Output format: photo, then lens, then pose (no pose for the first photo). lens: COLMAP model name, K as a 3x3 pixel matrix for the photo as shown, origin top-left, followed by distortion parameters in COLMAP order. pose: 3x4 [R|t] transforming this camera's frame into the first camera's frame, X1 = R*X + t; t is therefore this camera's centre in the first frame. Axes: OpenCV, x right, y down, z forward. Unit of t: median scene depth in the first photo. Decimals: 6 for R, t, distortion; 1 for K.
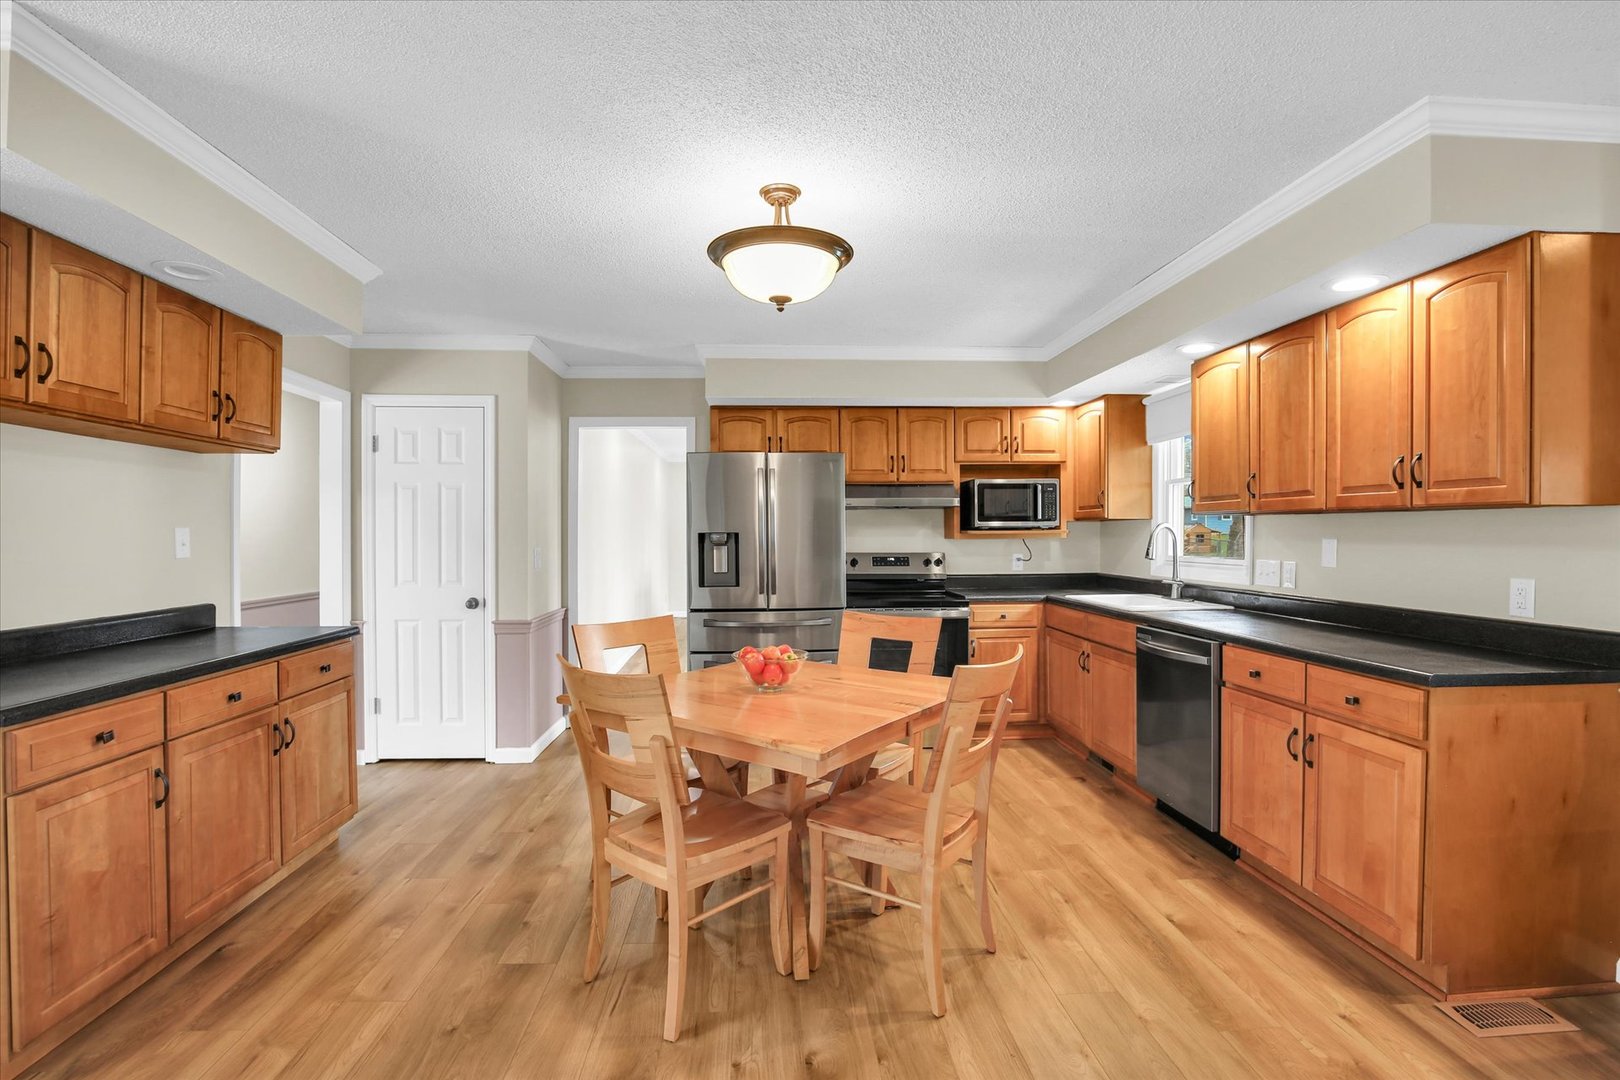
lens RADIAL K [[747.3, 0, 813.5], [0, 747.3, 533.8], [0, 0, 1]] dist [-0.029556, 0.000416]
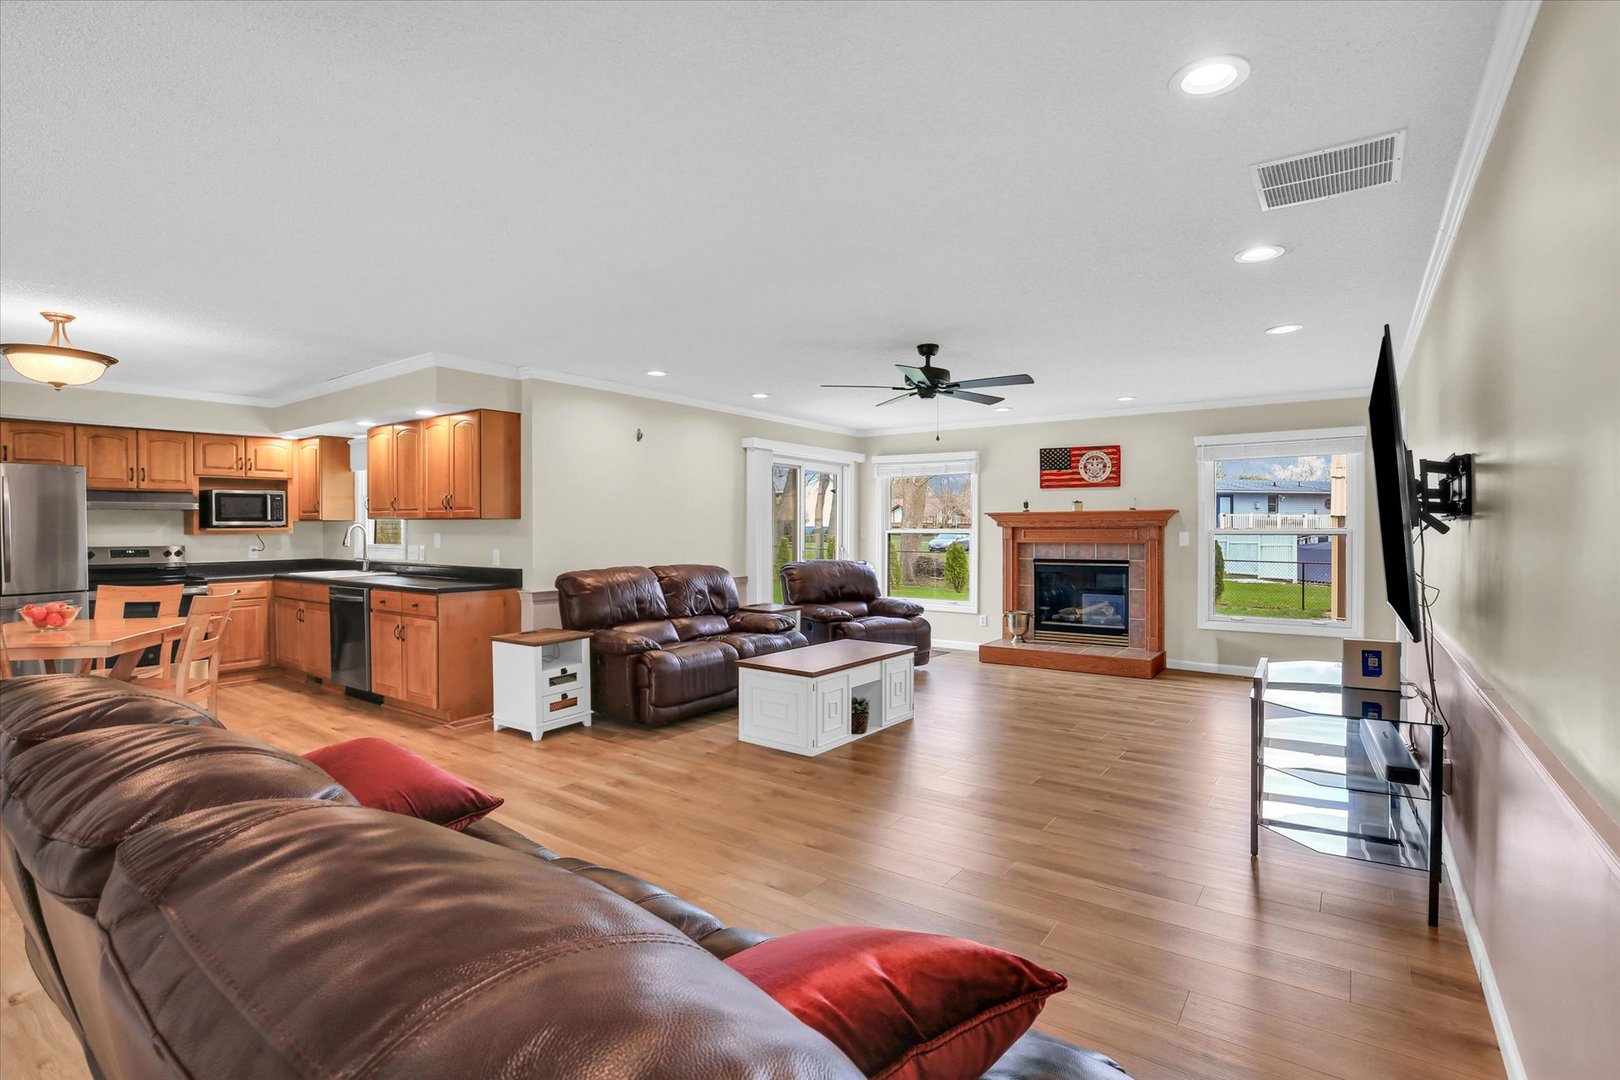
lens RADIAL K [[747.3, 0, 799.5], [0, 747.3, 536.8], [0, 0, 1]] dist [-0.029556, 0.000416]
pose [[0.641416, -0.009019, 0.767140, -0.120798], [0.001810, 0.999946, 0.010243, -0.000583], [-0.767191, -0.005181, 0.641398, -0.670088]]
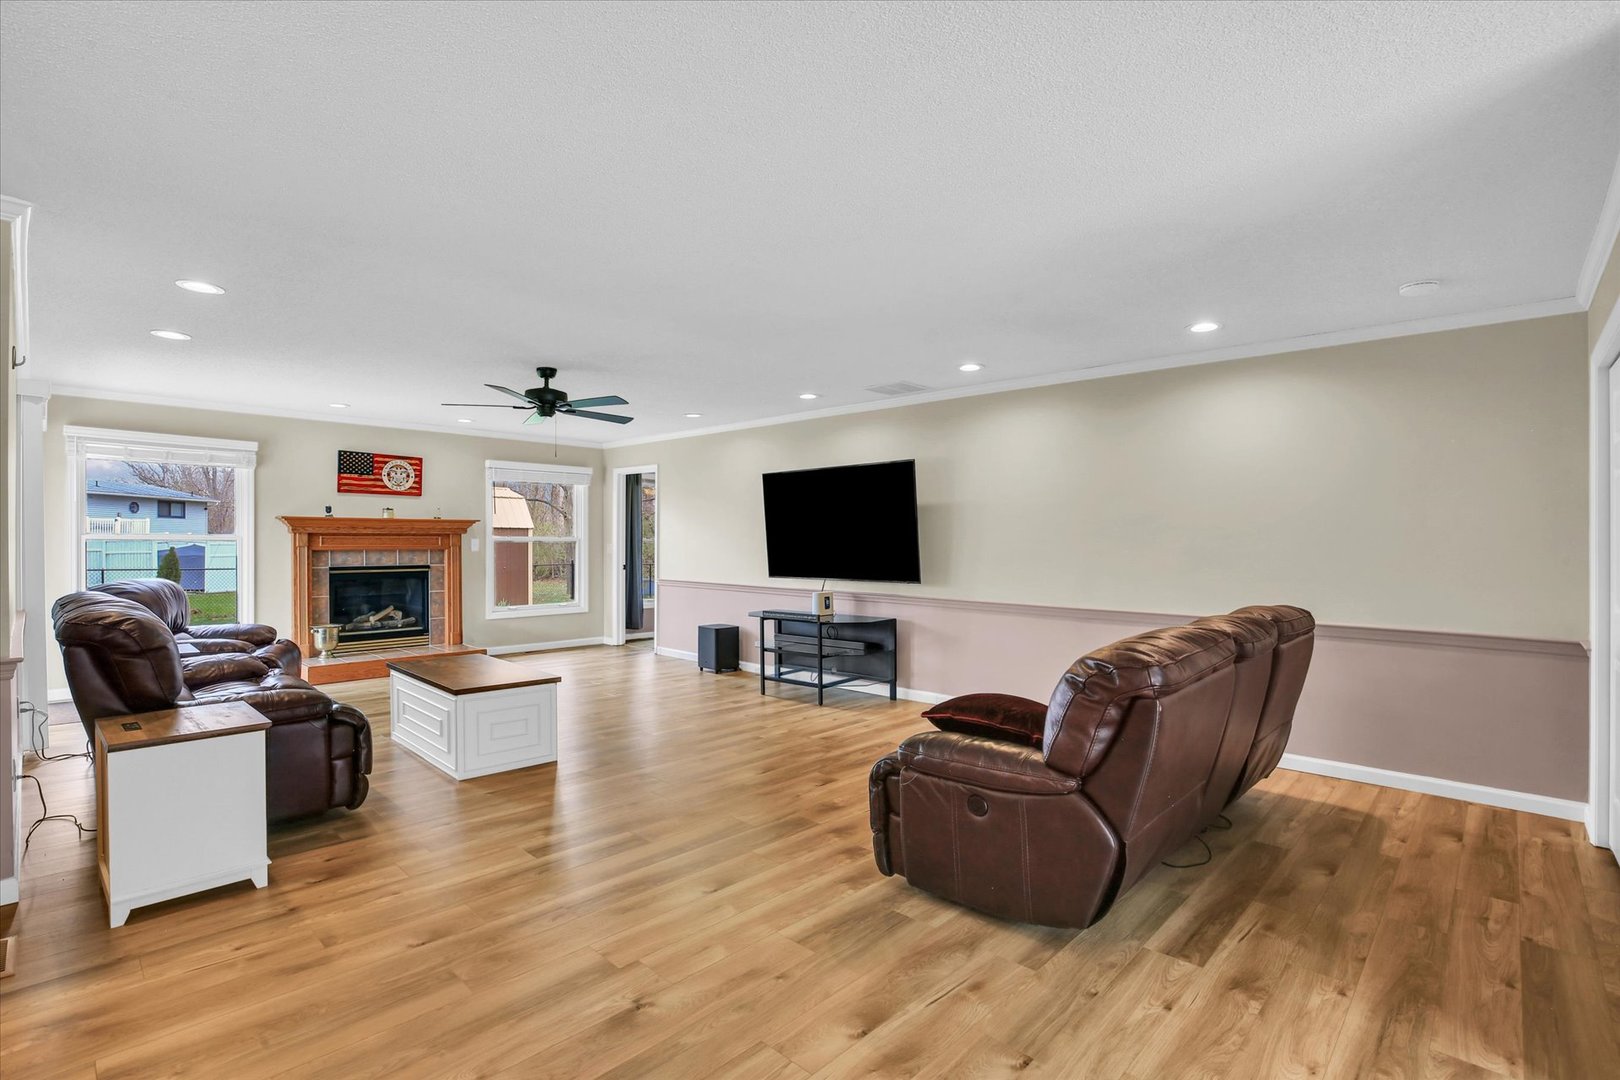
lens RADIAL K [[747.3, 0, 796.5], [0, 747.3, 539.9], [0, 0, 1]] dist [-0.029556, 0.000416]
pose [[-0.660182, -0.006113, 0.751081, -0.311238], [-0.008236, 0.999966, 0.000899, 0.000257], [-0.751061, -0.005592, -0.660210, 0.331533]]
